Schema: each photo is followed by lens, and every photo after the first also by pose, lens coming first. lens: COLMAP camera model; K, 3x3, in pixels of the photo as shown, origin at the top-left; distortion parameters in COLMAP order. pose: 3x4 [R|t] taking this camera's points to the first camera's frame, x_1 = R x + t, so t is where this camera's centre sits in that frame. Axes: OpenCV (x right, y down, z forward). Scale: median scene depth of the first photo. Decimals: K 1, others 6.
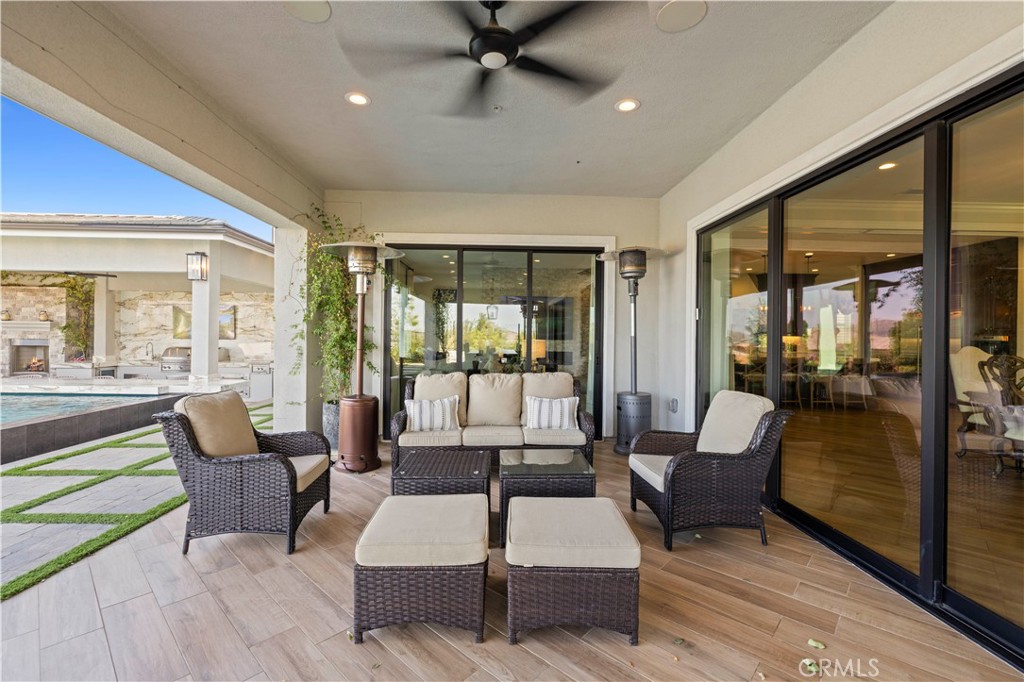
lens RADIAL K [[440.9, 0, 509.3], [0, 440.9, 336.3], [0, 0, 1]] dist [-0.000446, -0.000537]
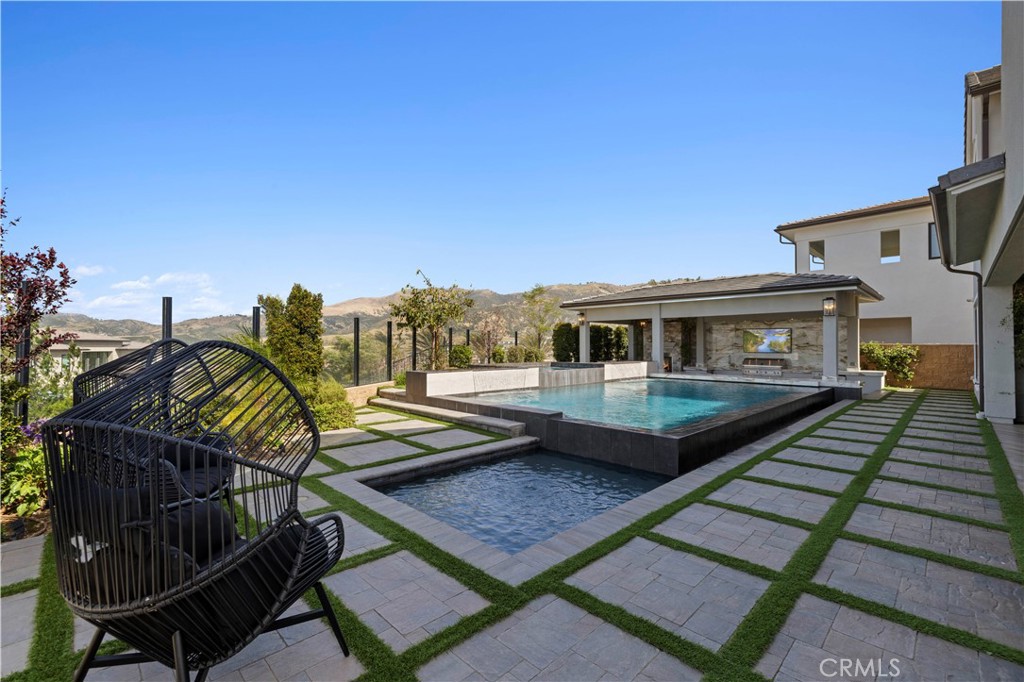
lens RADIAL K [[440.9, 0, 514.1], [0, 440.9, 344.1], [0, 0, 1]] dist [-0.000446, -0.000537]
pose [[0.685144, -0.013312, -0.728286, -0.217994], [0.004931, 0.999895, -0.013637, -0.006729], [0.728391, 0.005753, 0.685137, -0.580106]]
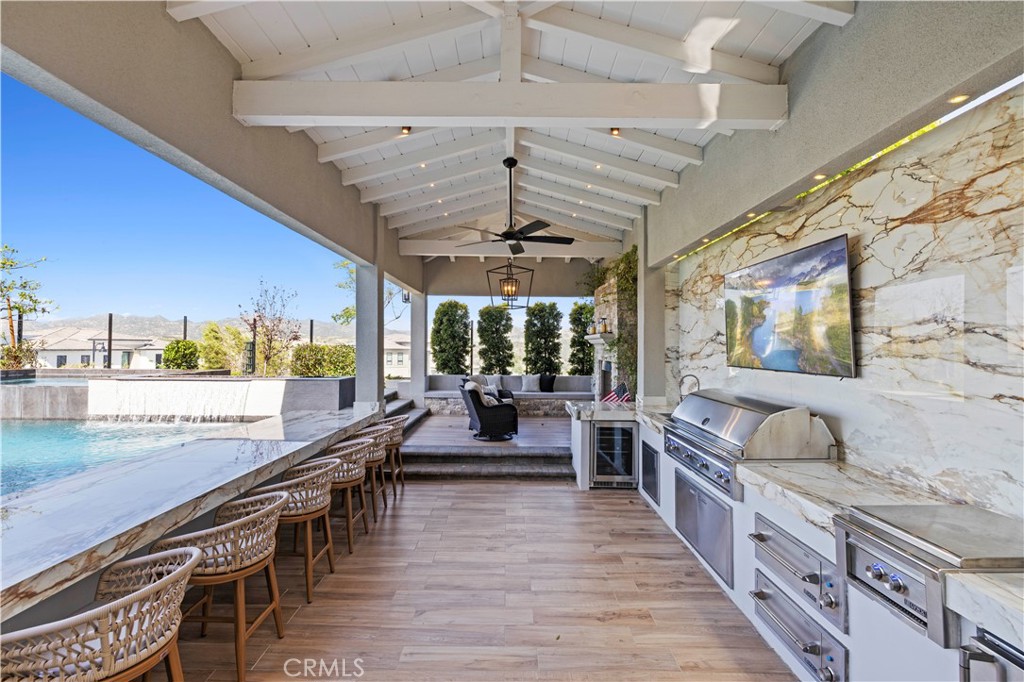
lens RADIAL K [[440.9, 0, 509.5], [0, 440.9, 338.2], [0, 0, 1]] dist [-0.000446, -0.000537]
pose [[-0.032368, -0.032042, -0.998962, -0.390634], [-0.011913, 0.999427, -0.031671, -0.005285], [0.999405, 0.010876, -0.032732, 0.842624]]
